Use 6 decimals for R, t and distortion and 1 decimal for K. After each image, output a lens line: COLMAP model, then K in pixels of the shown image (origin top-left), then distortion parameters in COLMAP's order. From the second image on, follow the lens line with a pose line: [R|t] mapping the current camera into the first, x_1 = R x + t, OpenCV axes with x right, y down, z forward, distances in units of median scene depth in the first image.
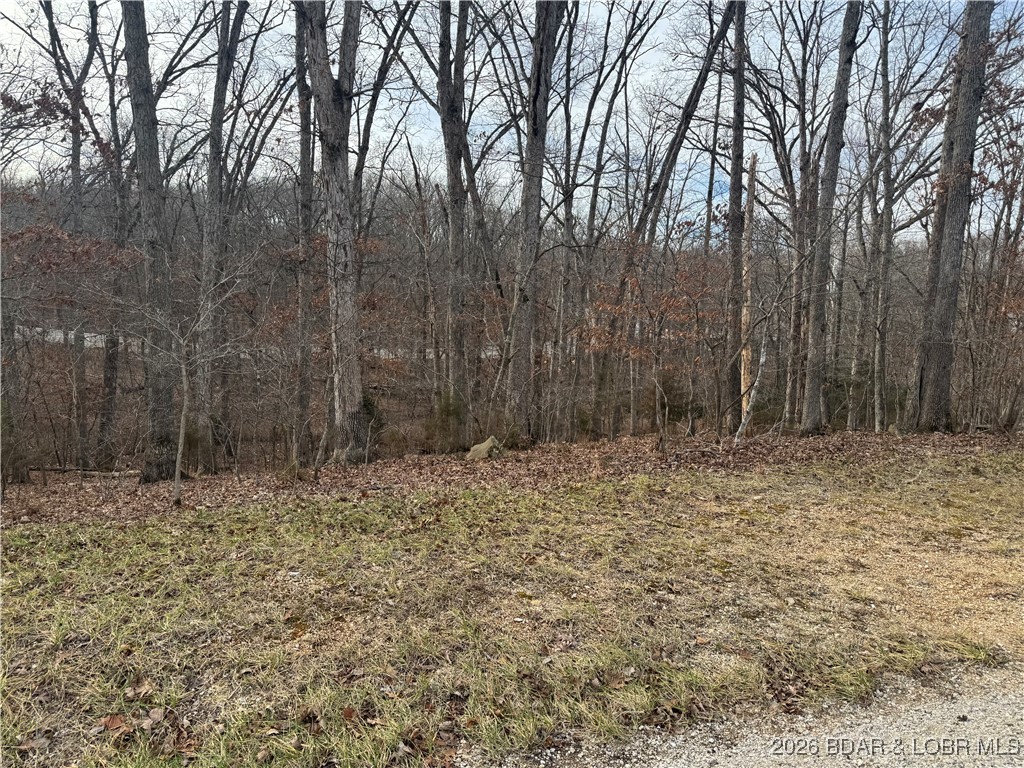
lens RADIAL K [[719.0, 0, 514.4], [0, 719.0, 388.2], [0, 0, 1]] dist [0.072302, -0.082704]
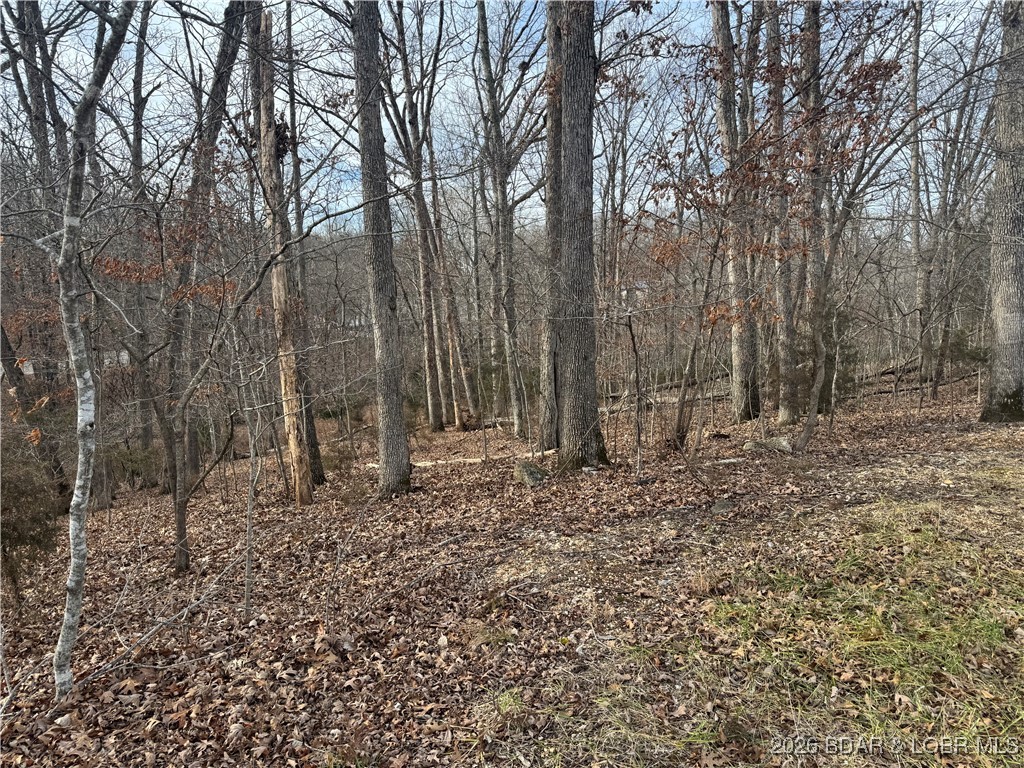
lens RADIAL K [[719.0, 0, 509.4], [0, 719.0, 385.7], [0, 0, 1]] dist [0.072302, -0.082704]
pose [[0.899262, -0.109209, 0.423559, 0.098961], [0.103534, 0.993957, 0.036464, -0.011855], [-0.424981, 0.011062, 0.905135, 0.173648]]
